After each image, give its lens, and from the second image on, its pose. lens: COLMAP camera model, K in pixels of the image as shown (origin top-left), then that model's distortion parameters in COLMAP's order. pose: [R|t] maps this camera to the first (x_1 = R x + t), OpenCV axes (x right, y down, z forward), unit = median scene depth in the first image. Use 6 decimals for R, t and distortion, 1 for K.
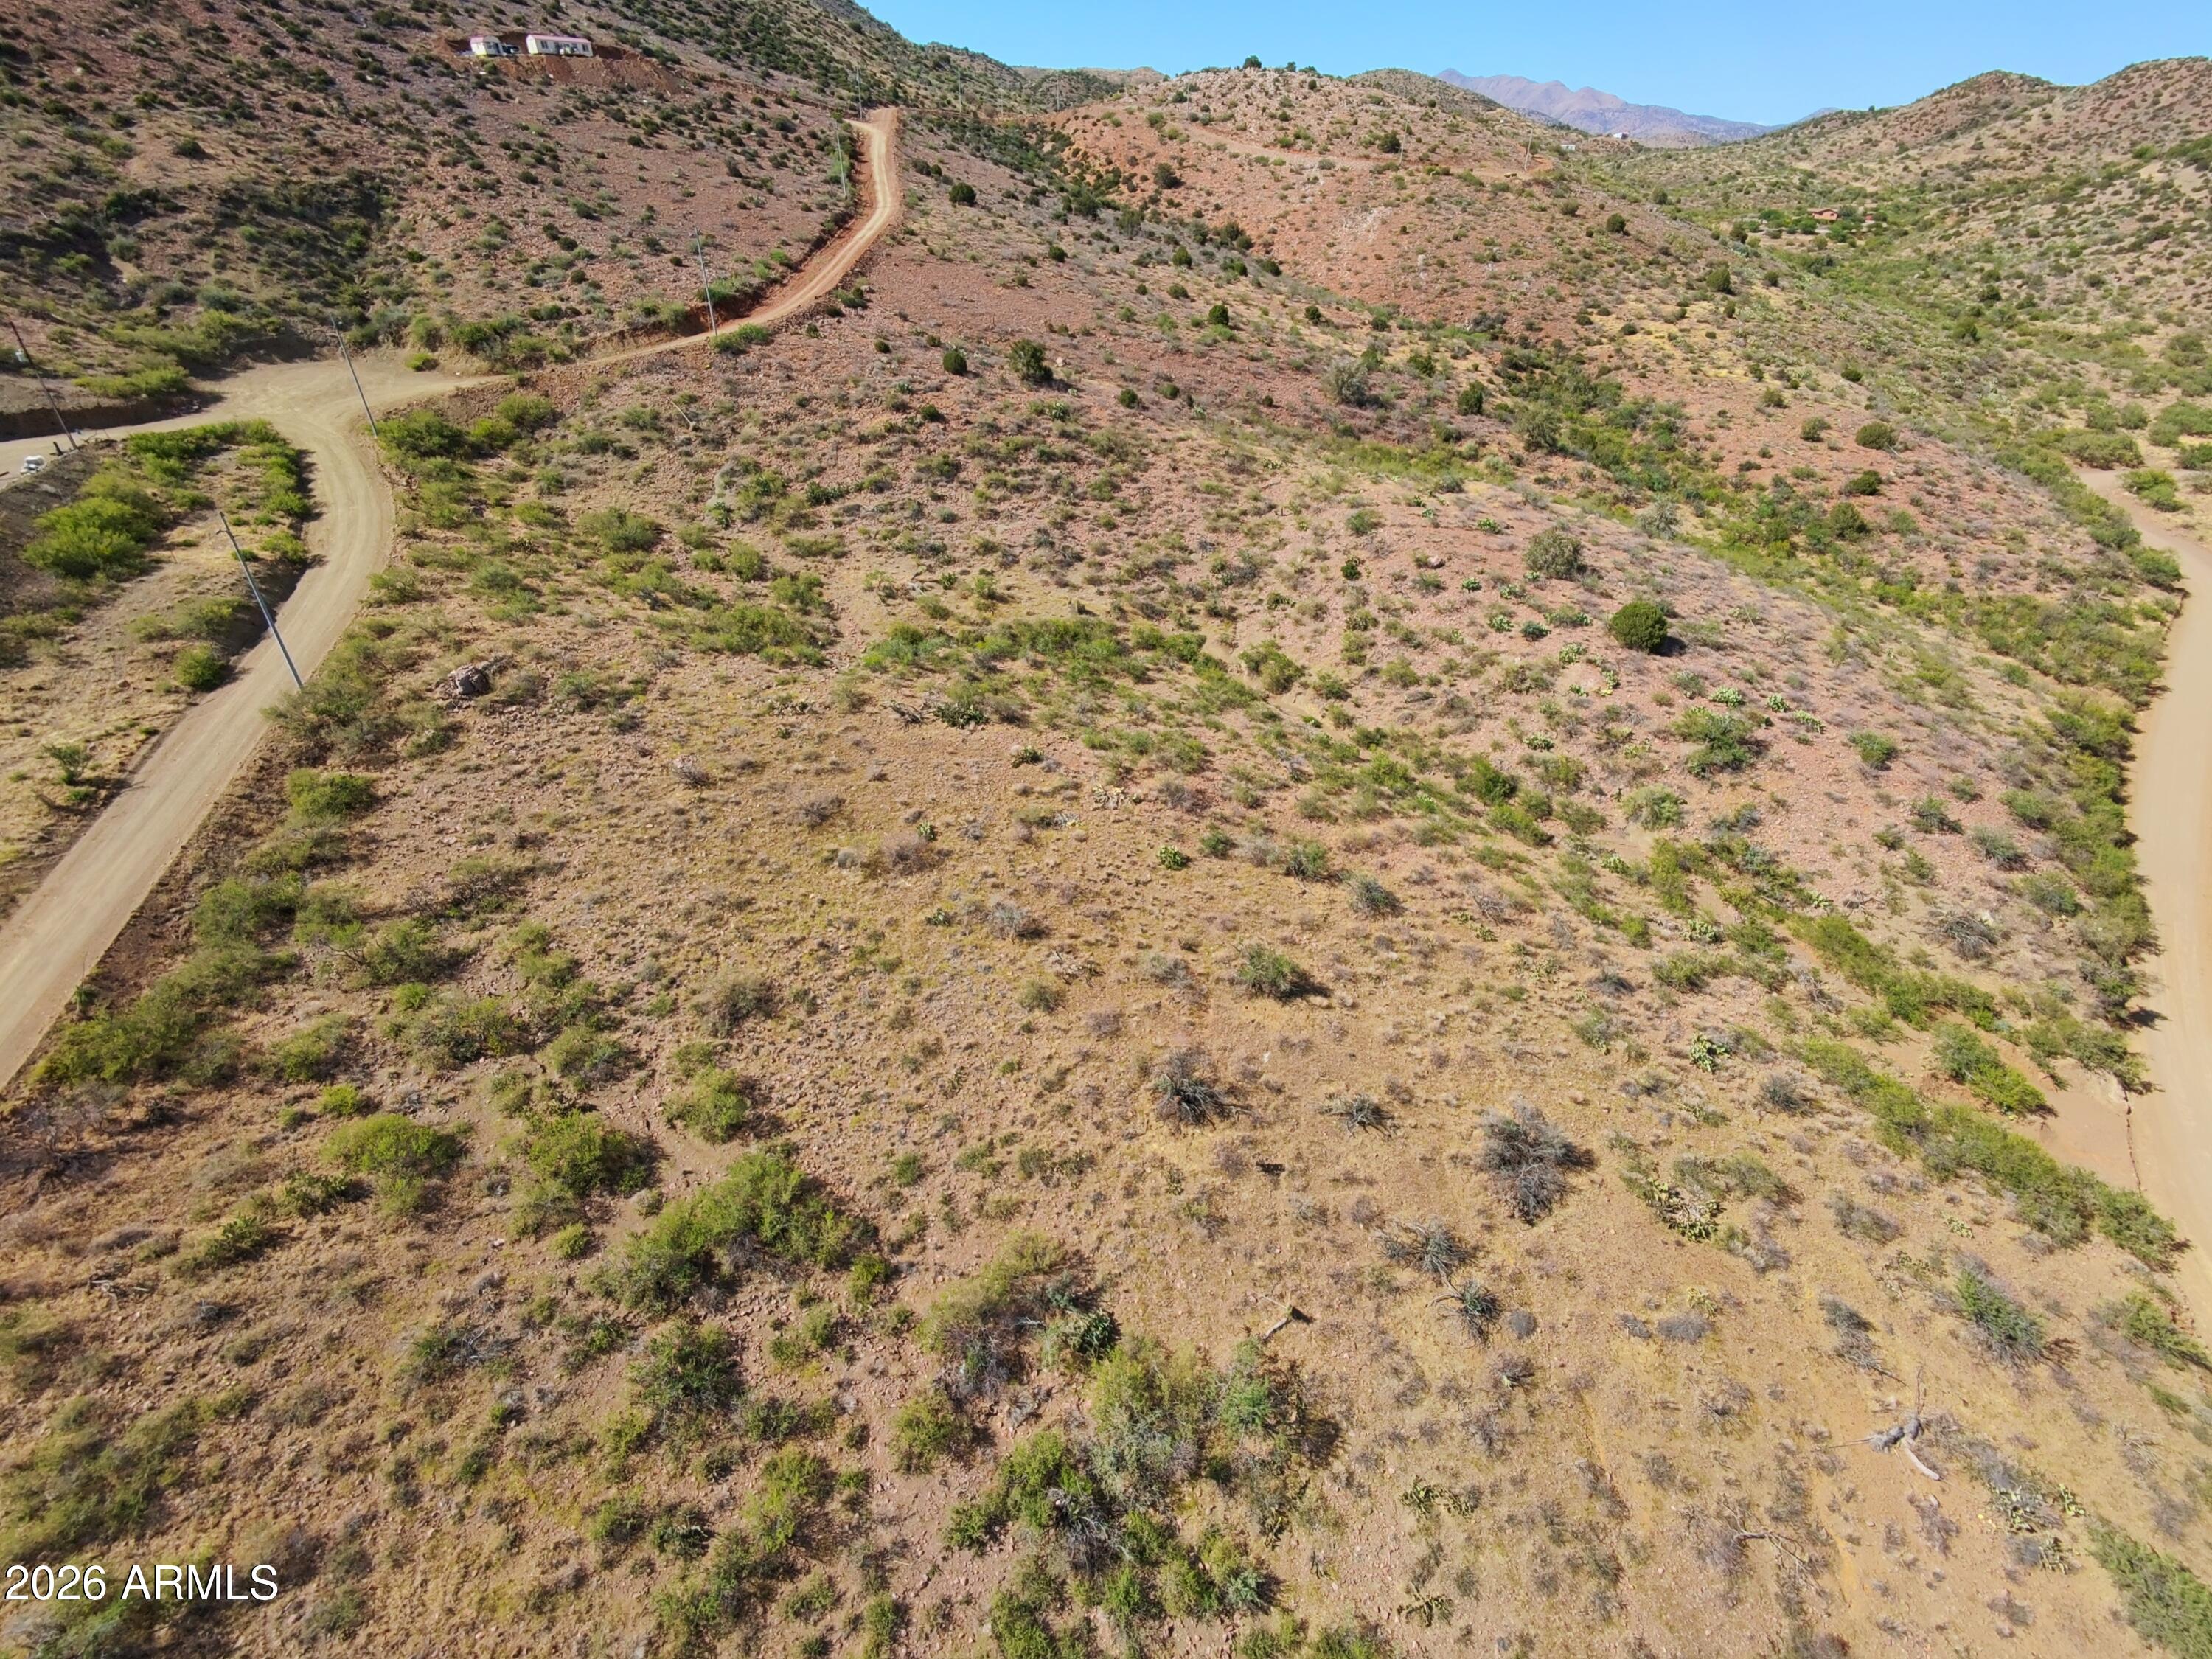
lens RADIAL K [[1011.0, 0, 1124.8], [0, 1011.0, 830.0], [0, 0, 1]] dist [-0.003304, -0.000394]
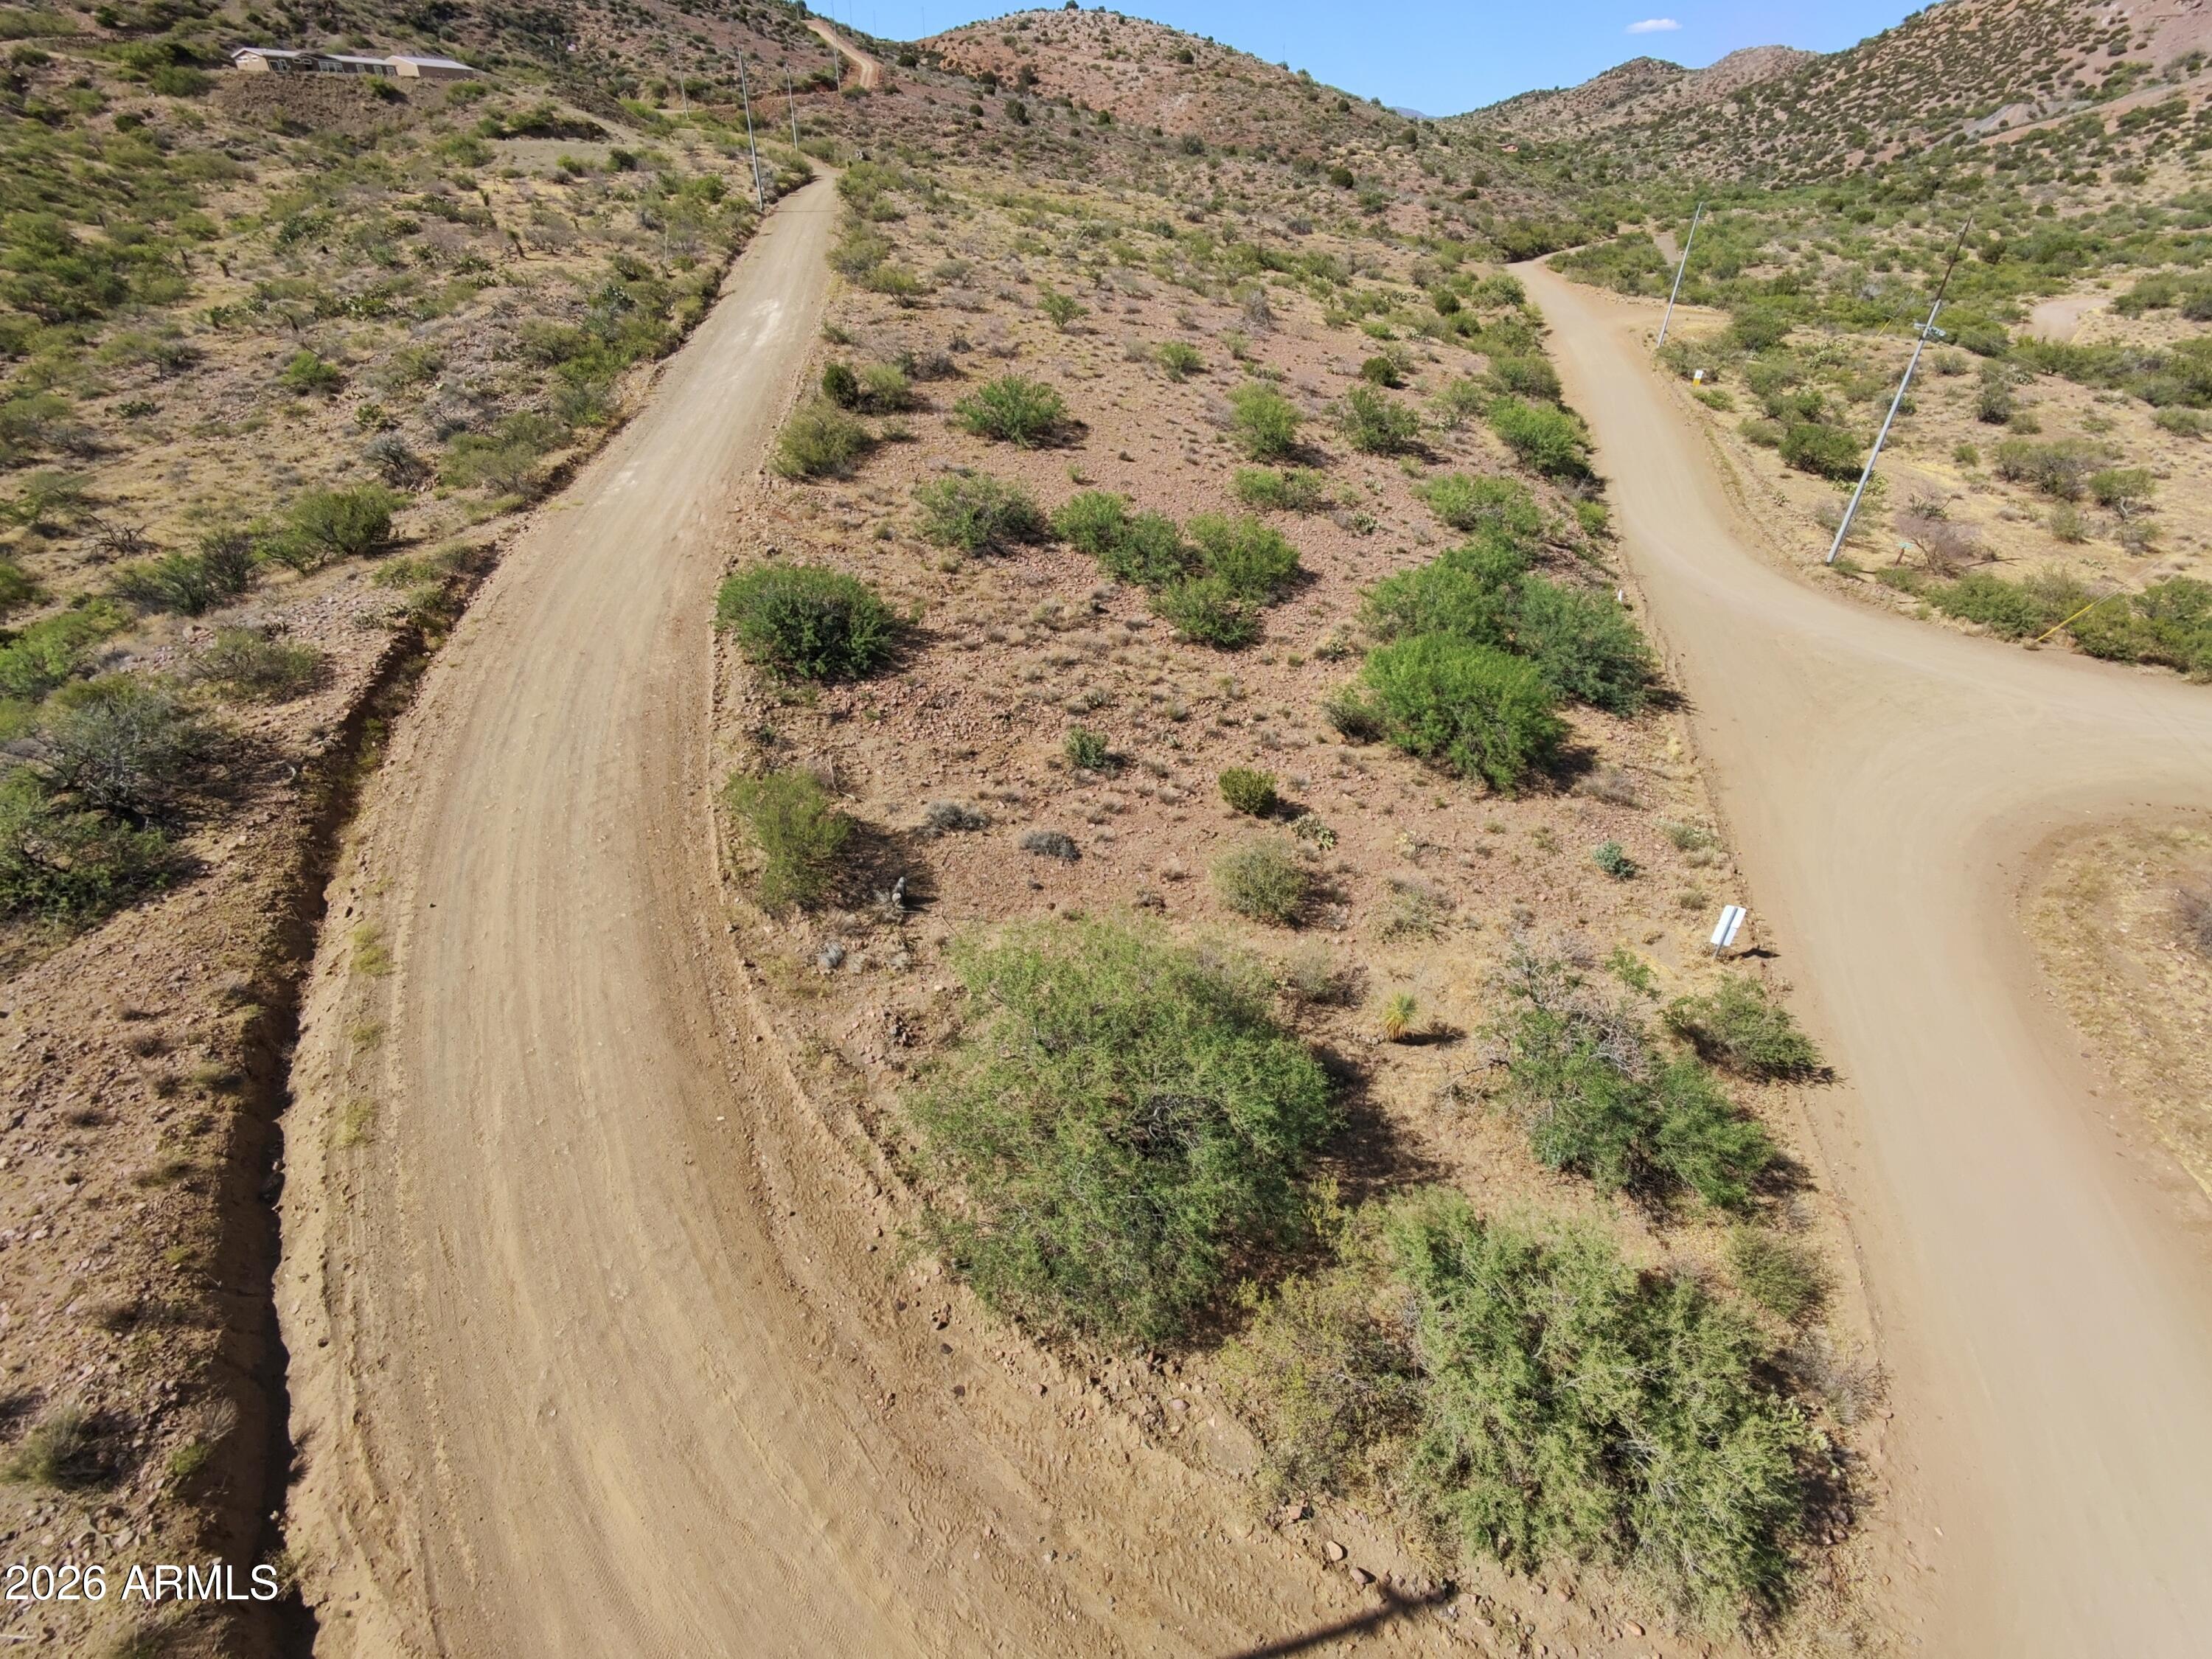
lens RADIAL K [[1011.0, 0, 1124.8], [0, 1011.0, 830.0], [0, 0, 1]] dist [-0.003304, -0.000394]
pose [[0.982956, -0.095028, 0.157377, -0.256820], [0.094954, 0.995449, 0.008012, 0.661640], [-0.157423, 0.007068, 0.987506, -0.639459]]
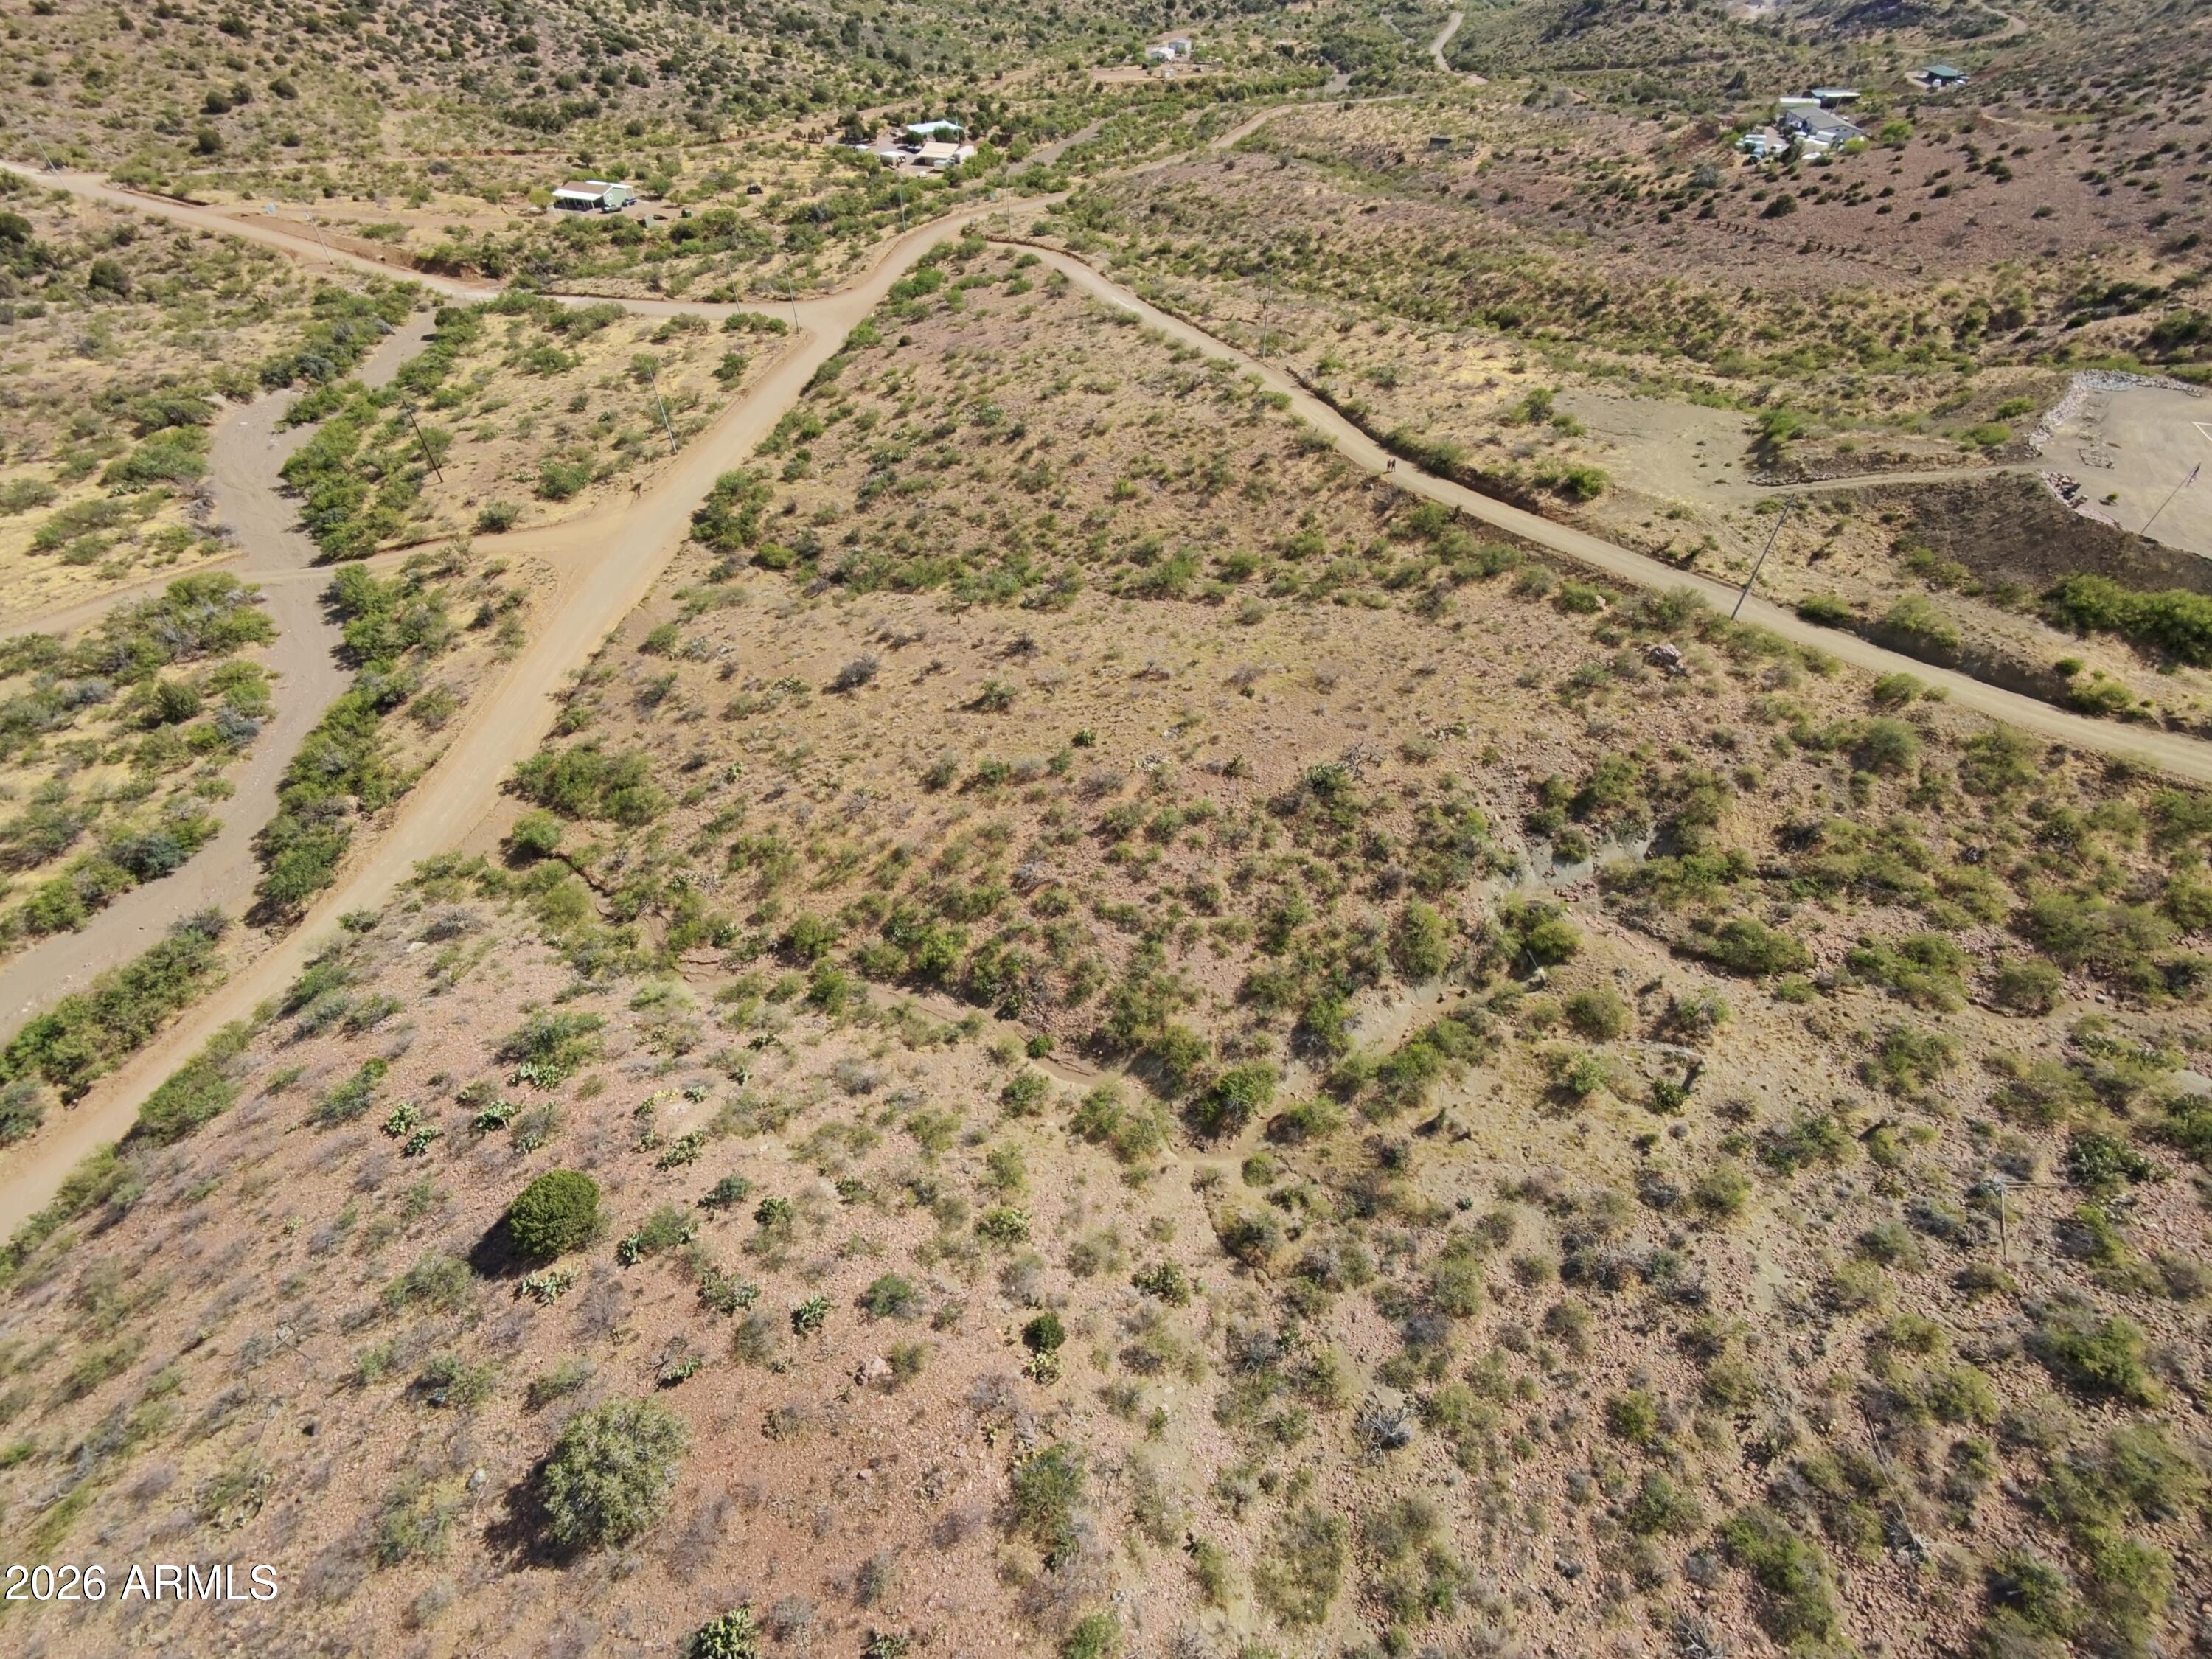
lens RADIAL K [[1011.0, 0, 1124.8], [0, 1011.0, 830.0], [0, 0, 1]] dist [-0.003304, -0.000394]
pose [[-0.925867, 0.244778, -0.287842, 0.167512], [-0.228174, 0.245005, 0.942289, -0.495643], [0.301175, 0.938113, -0.170991, 0.539260]]
